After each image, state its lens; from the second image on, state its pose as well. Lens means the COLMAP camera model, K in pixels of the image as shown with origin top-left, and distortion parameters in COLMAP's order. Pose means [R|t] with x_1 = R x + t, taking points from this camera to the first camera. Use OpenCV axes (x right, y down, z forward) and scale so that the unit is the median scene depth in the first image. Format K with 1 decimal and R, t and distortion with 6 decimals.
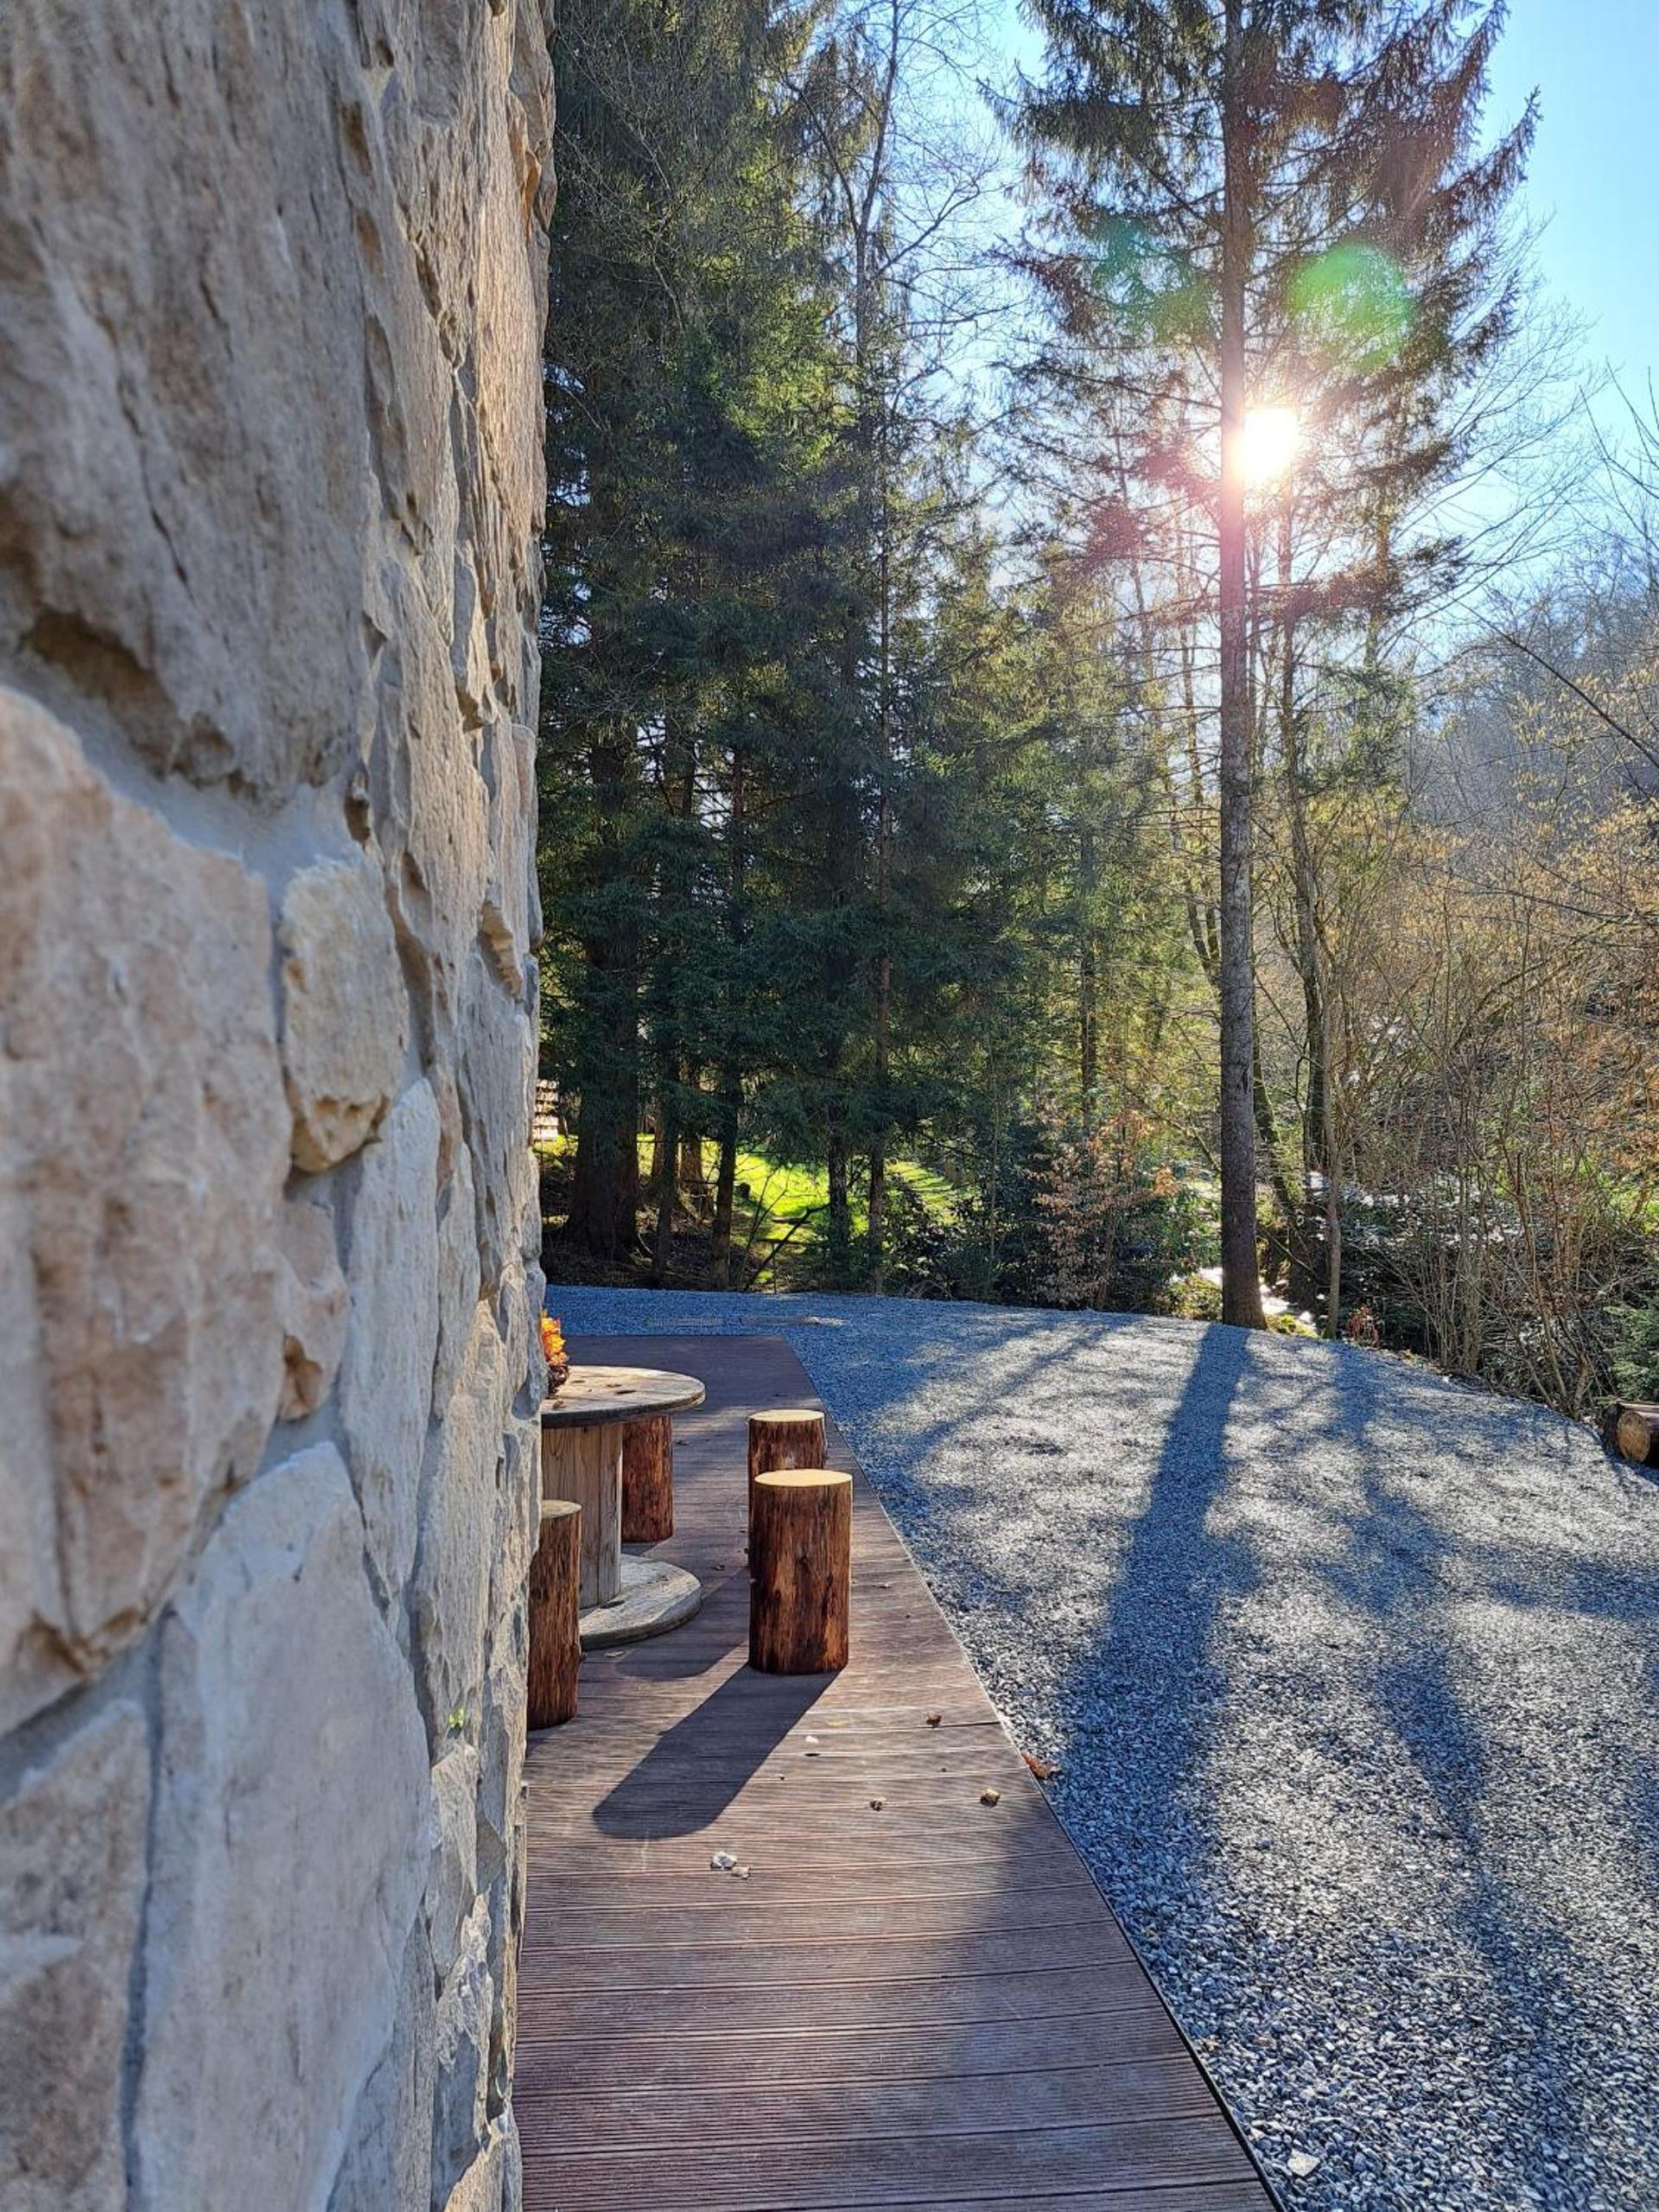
lens RADIAL K [[1580.0, 0, 829.5], [0, 1580.0, 1106.0], [0, 0, 1]] dist [0.054599, -0.000684]
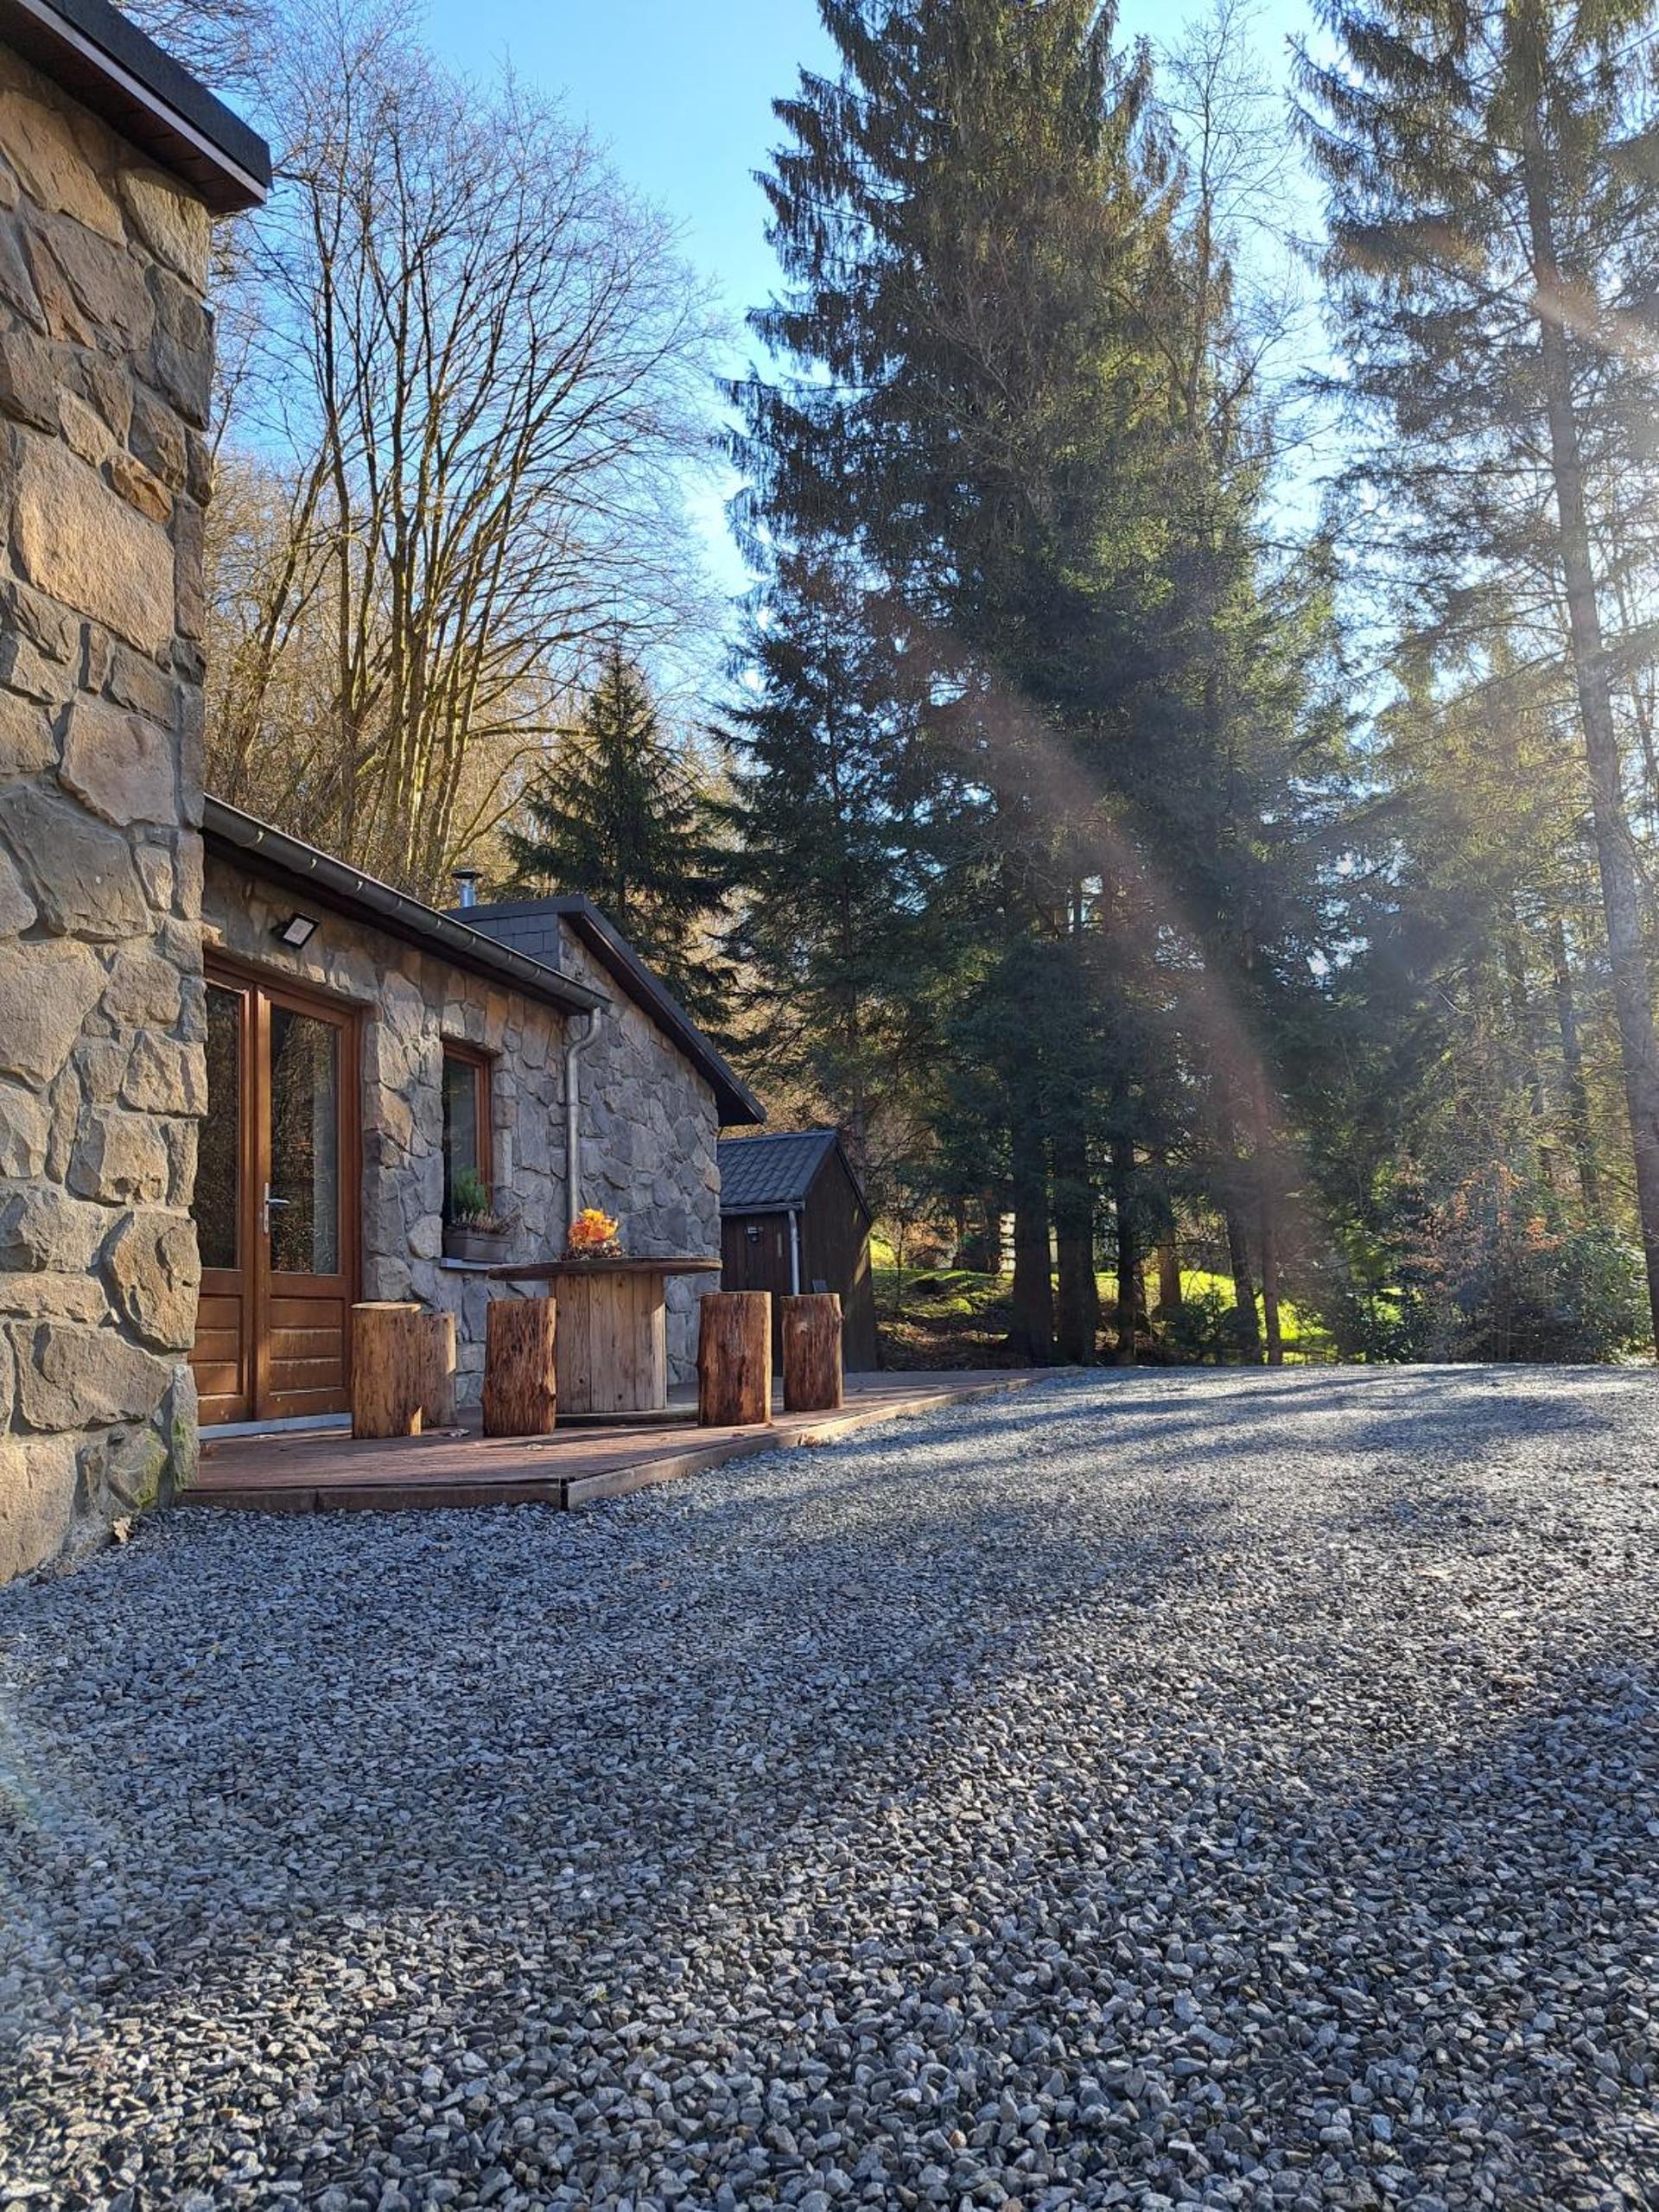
lens RADIAL K [[1580.0, 0, 829.5], [0, 1580.0, 1106.0], [0, 0, 1]] dist [0.054599, -0.000684]
pose [[0.939493, -0.095868, -0.328879, 0.107743], [0.060793, 0.991463, -0.115345, 0.047039], [0.337129, 0.088372, 0.937302, -0.059858]]
